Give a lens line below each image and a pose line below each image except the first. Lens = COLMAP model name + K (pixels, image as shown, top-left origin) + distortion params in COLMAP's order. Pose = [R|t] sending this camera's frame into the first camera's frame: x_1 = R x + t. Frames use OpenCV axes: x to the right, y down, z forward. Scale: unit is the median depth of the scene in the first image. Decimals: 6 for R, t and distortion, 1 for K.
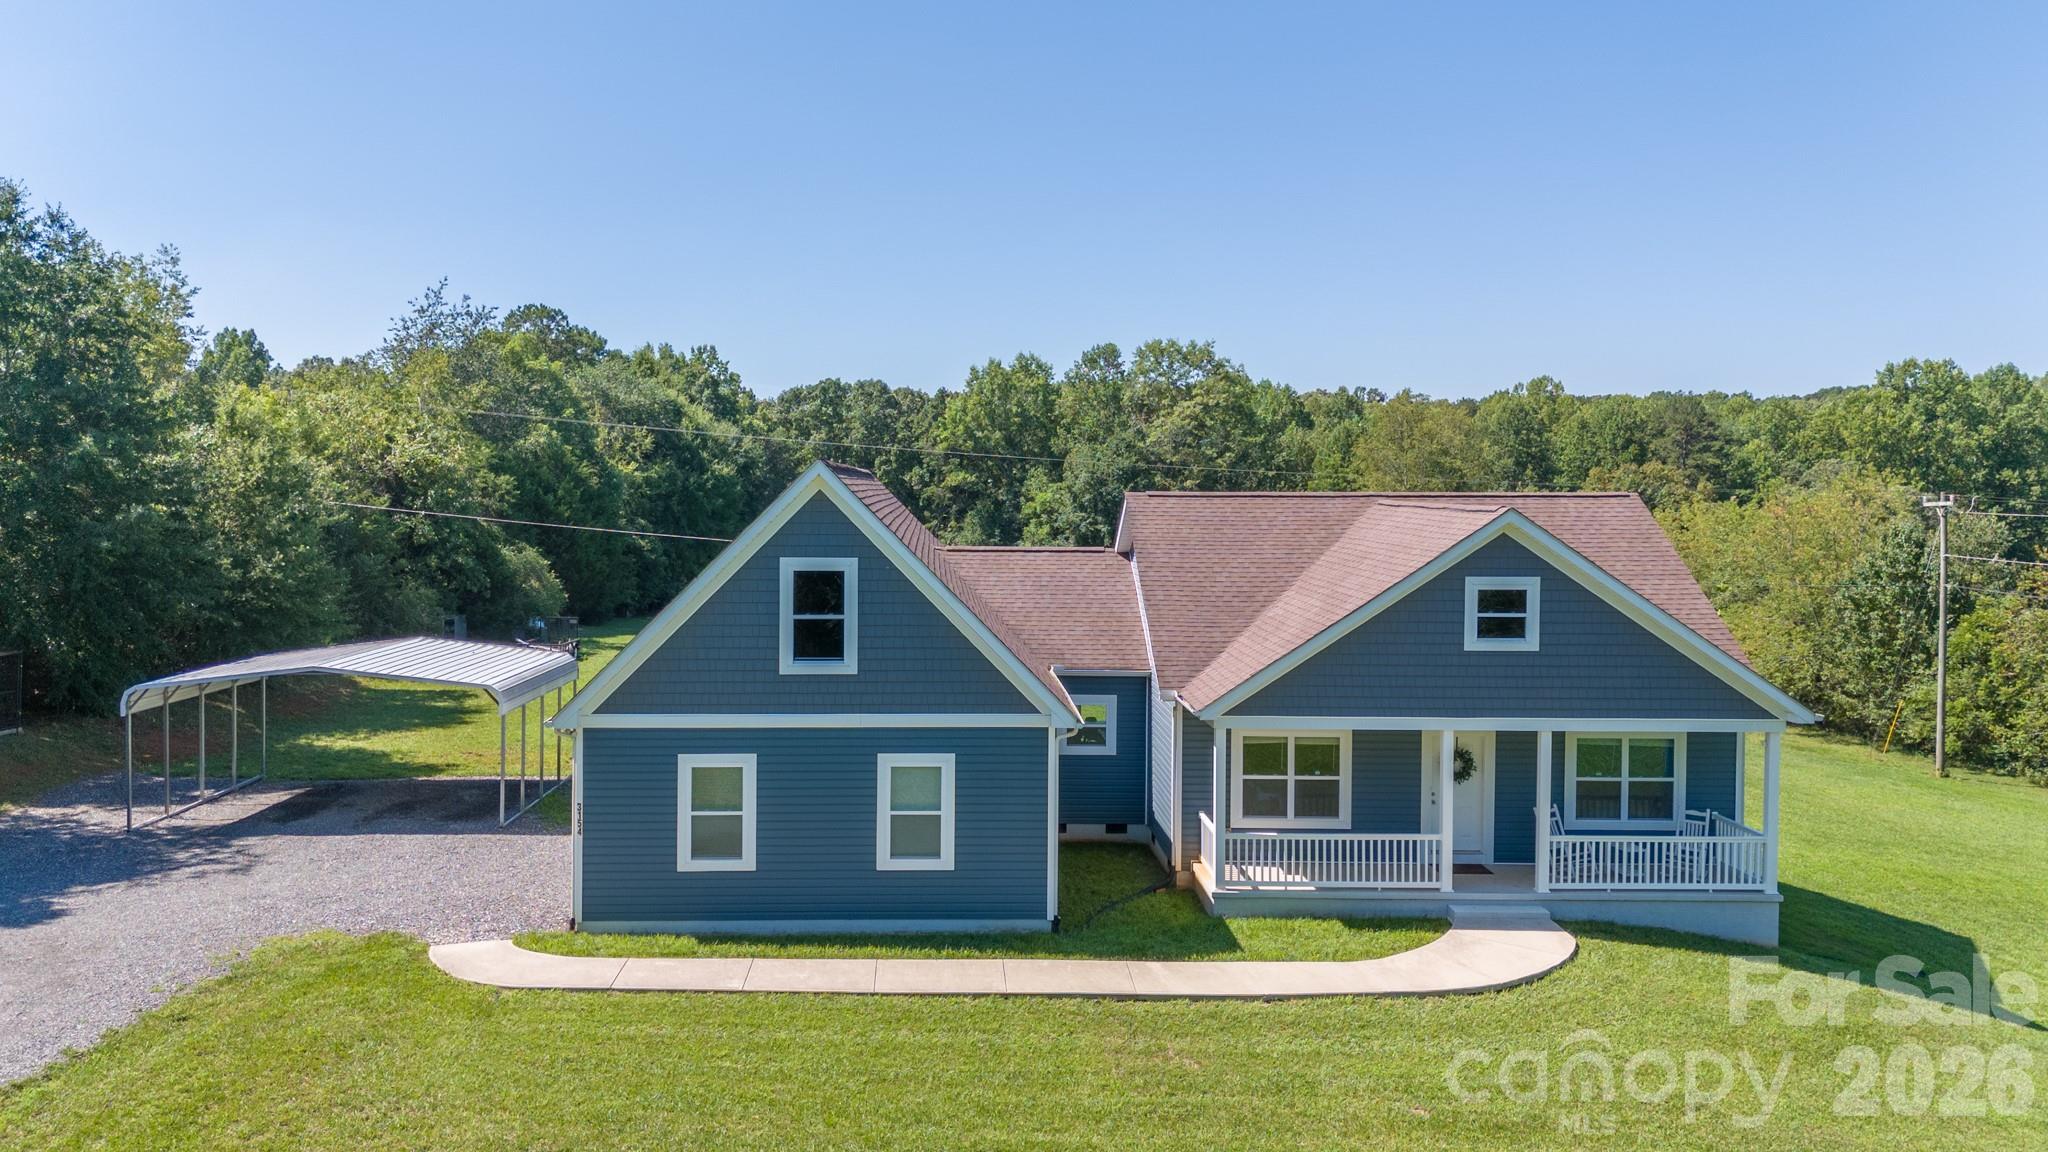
lens RADIAL K [[1557.8, 0, 980.7], [0, 1557.8, 619.0], [0, 0, 1]] dist [0.084554, -0.061710]
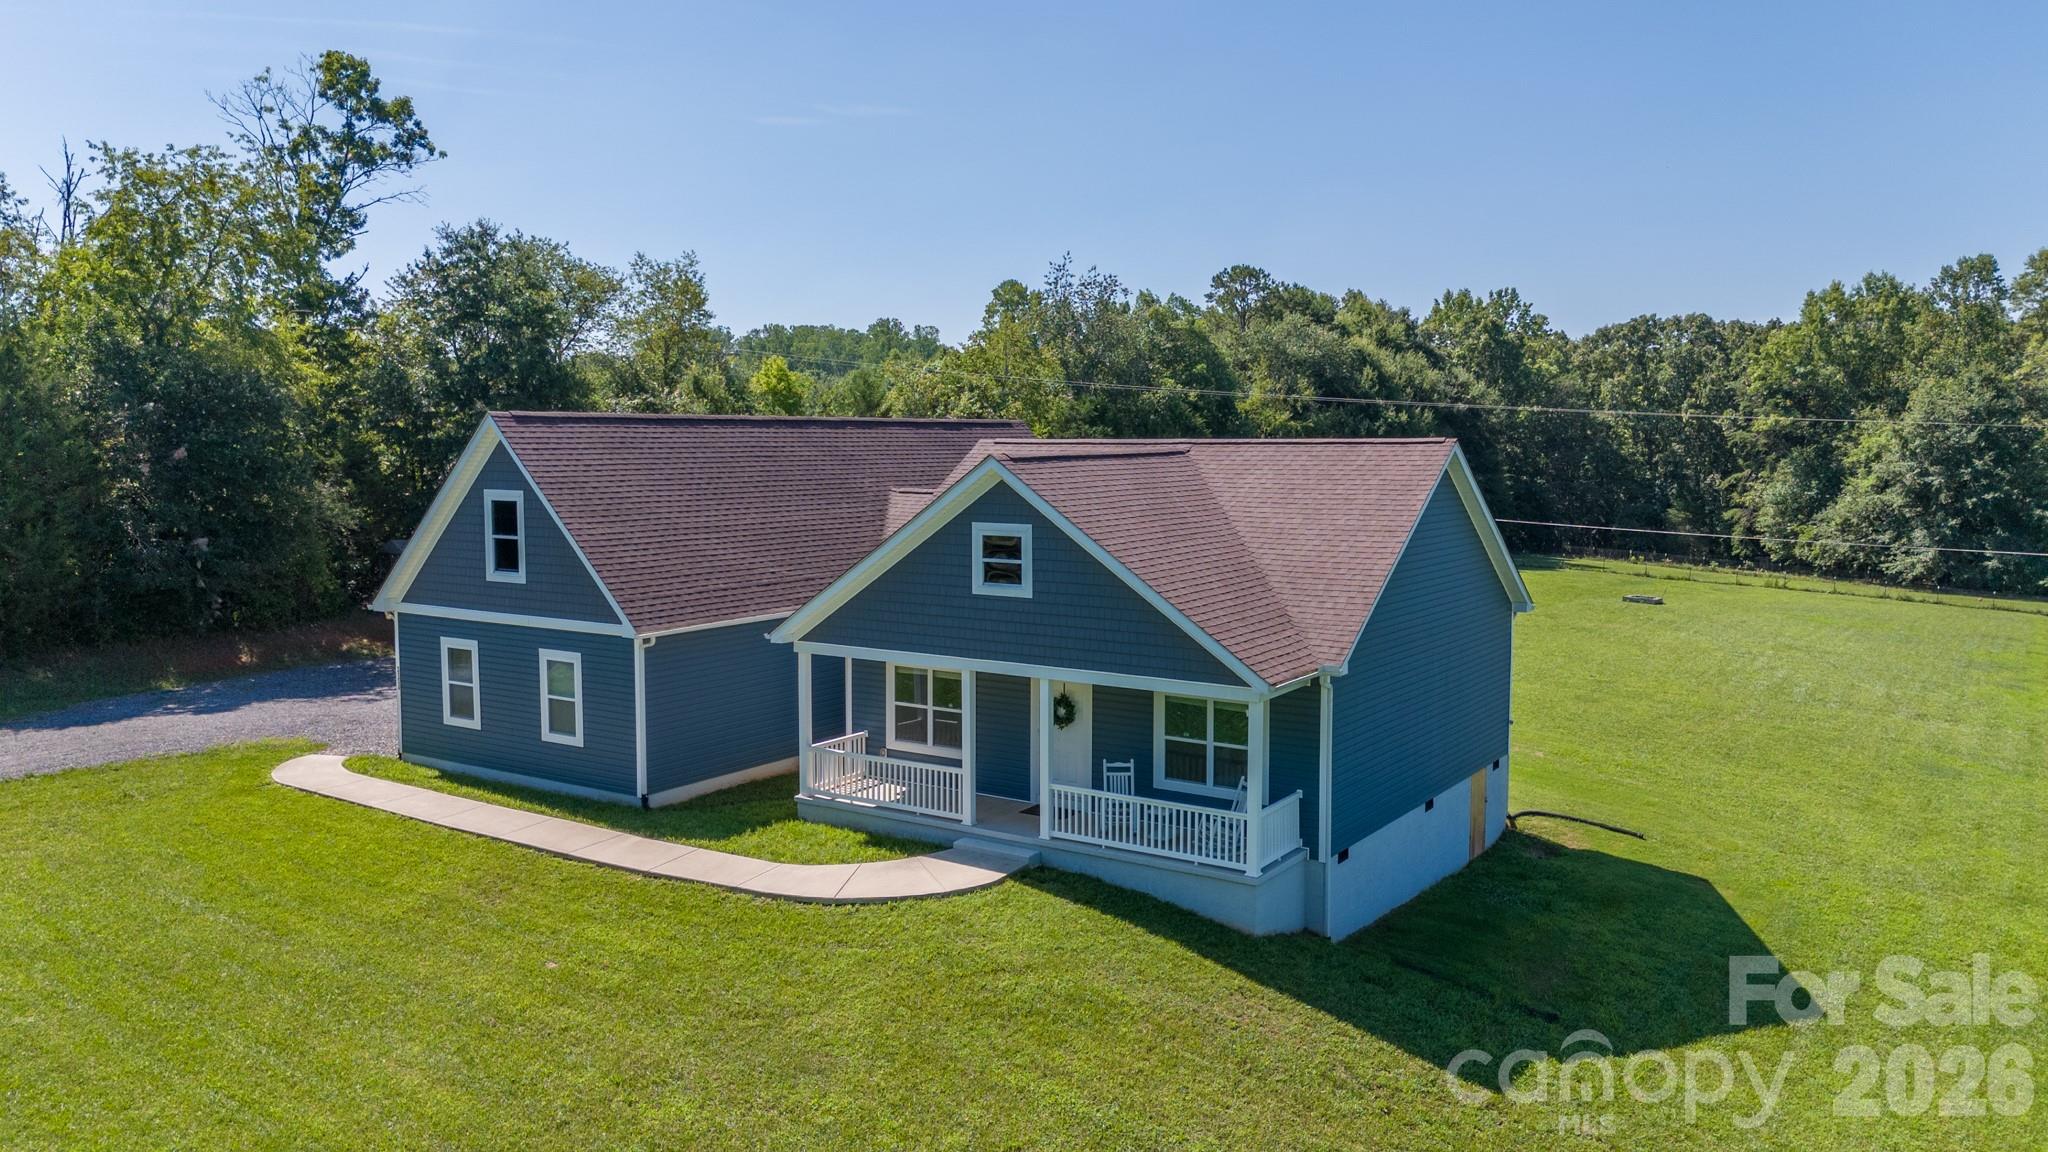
lens RADIAL K [[1557.8, 0, 978.5], [0, 1557.8, 570.8], [0, 0, 1]] dist [0.084554, -0.061710]
pose [[0.821670, 0.047891, -0.567948, 0.876132], [-0.046591, 0.998773, 0.016814, -0.012162], [0.568056, 0.012646, 0.822893, 0.152028]]
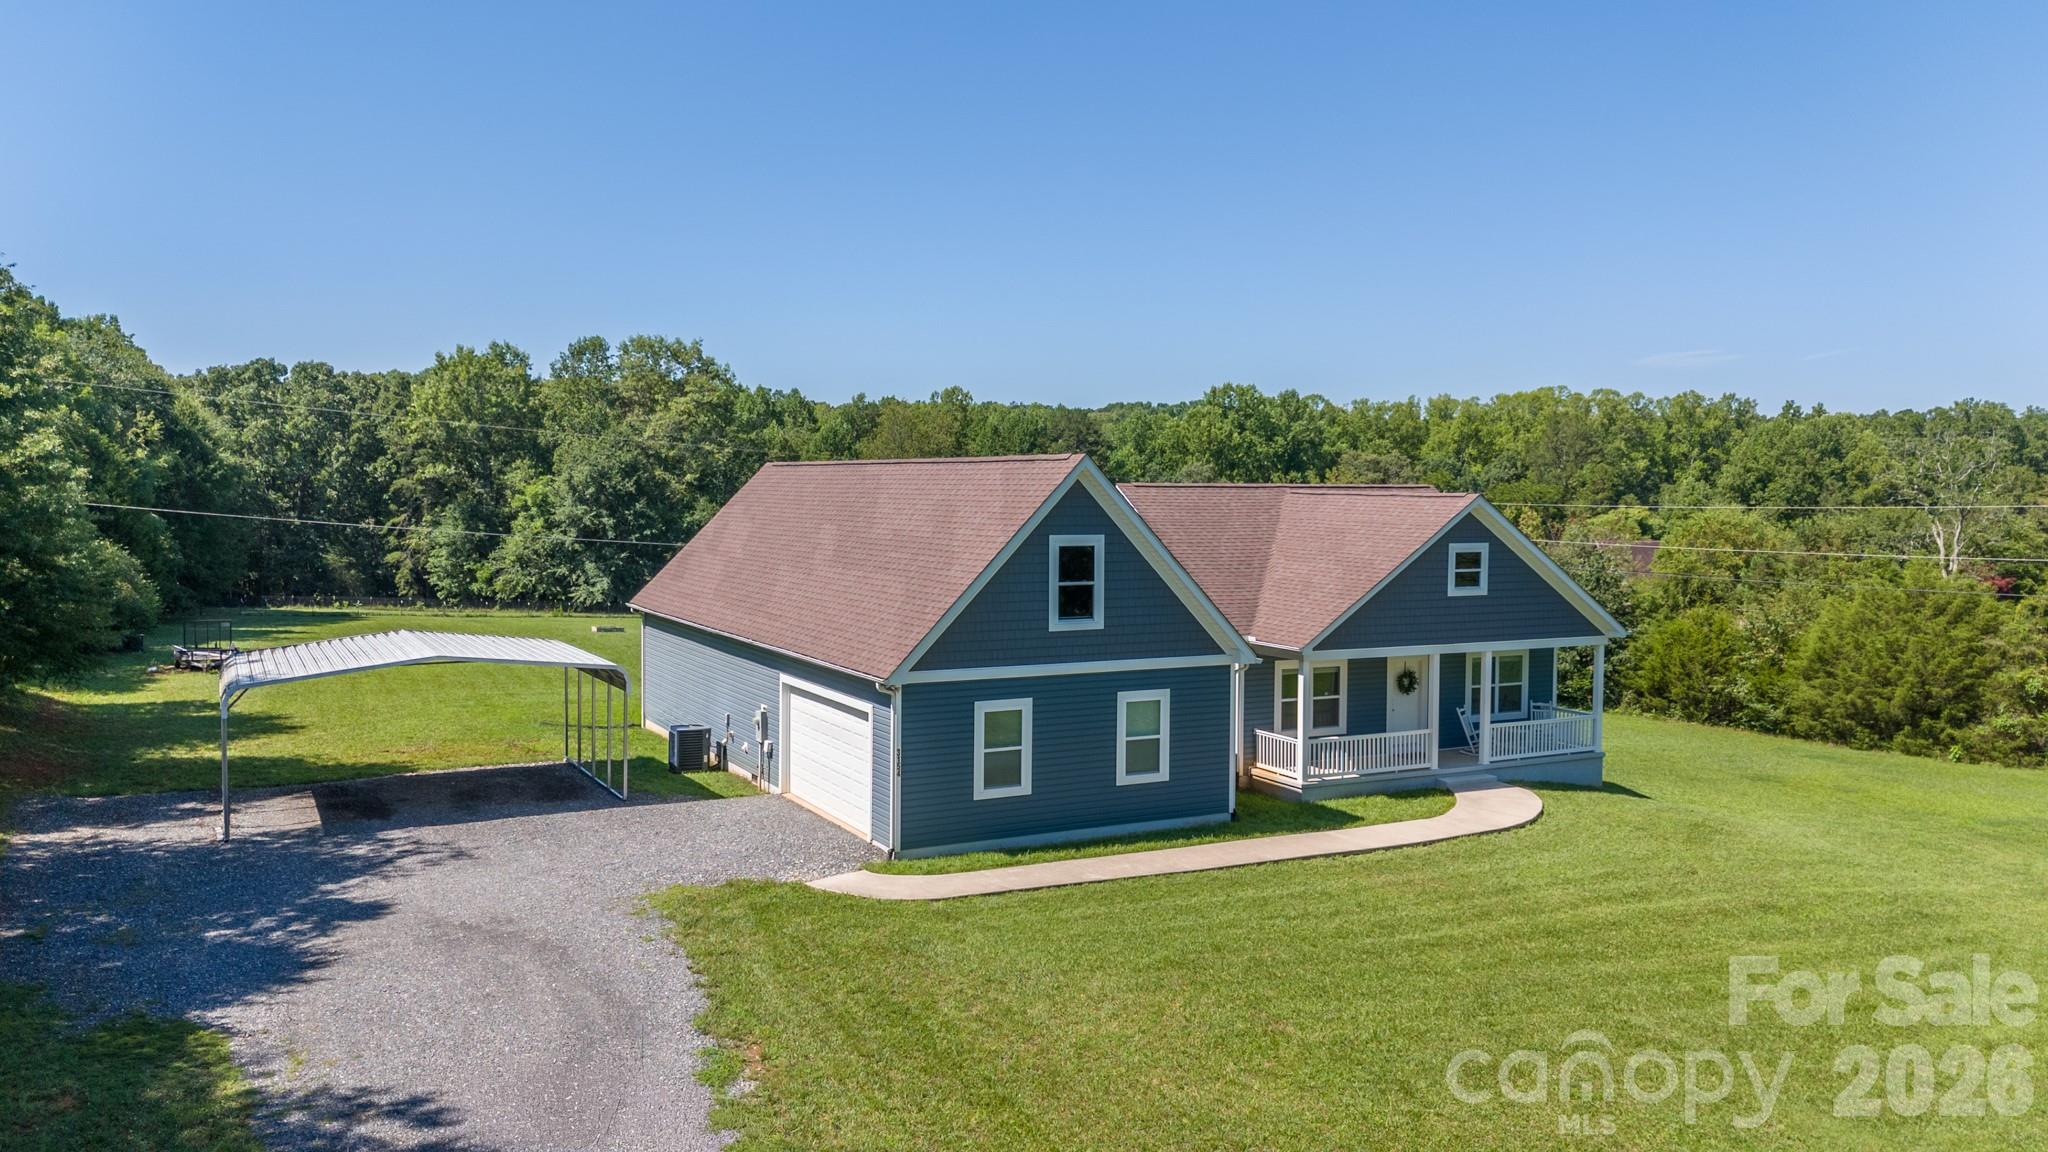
lens RADIAL K [[1557.8, 0, 1034.8], [0, 1557.8, 615.3], [0, 0, 1]] dist [0.084554, -0.061710]
pose [[0.885694, -0.036747, 0.462812, -0.654237], [0.036781, 0.999283, 0.008952, 0.010877], [-0.462810, 0.009094, 0.886411, -0.069401]]
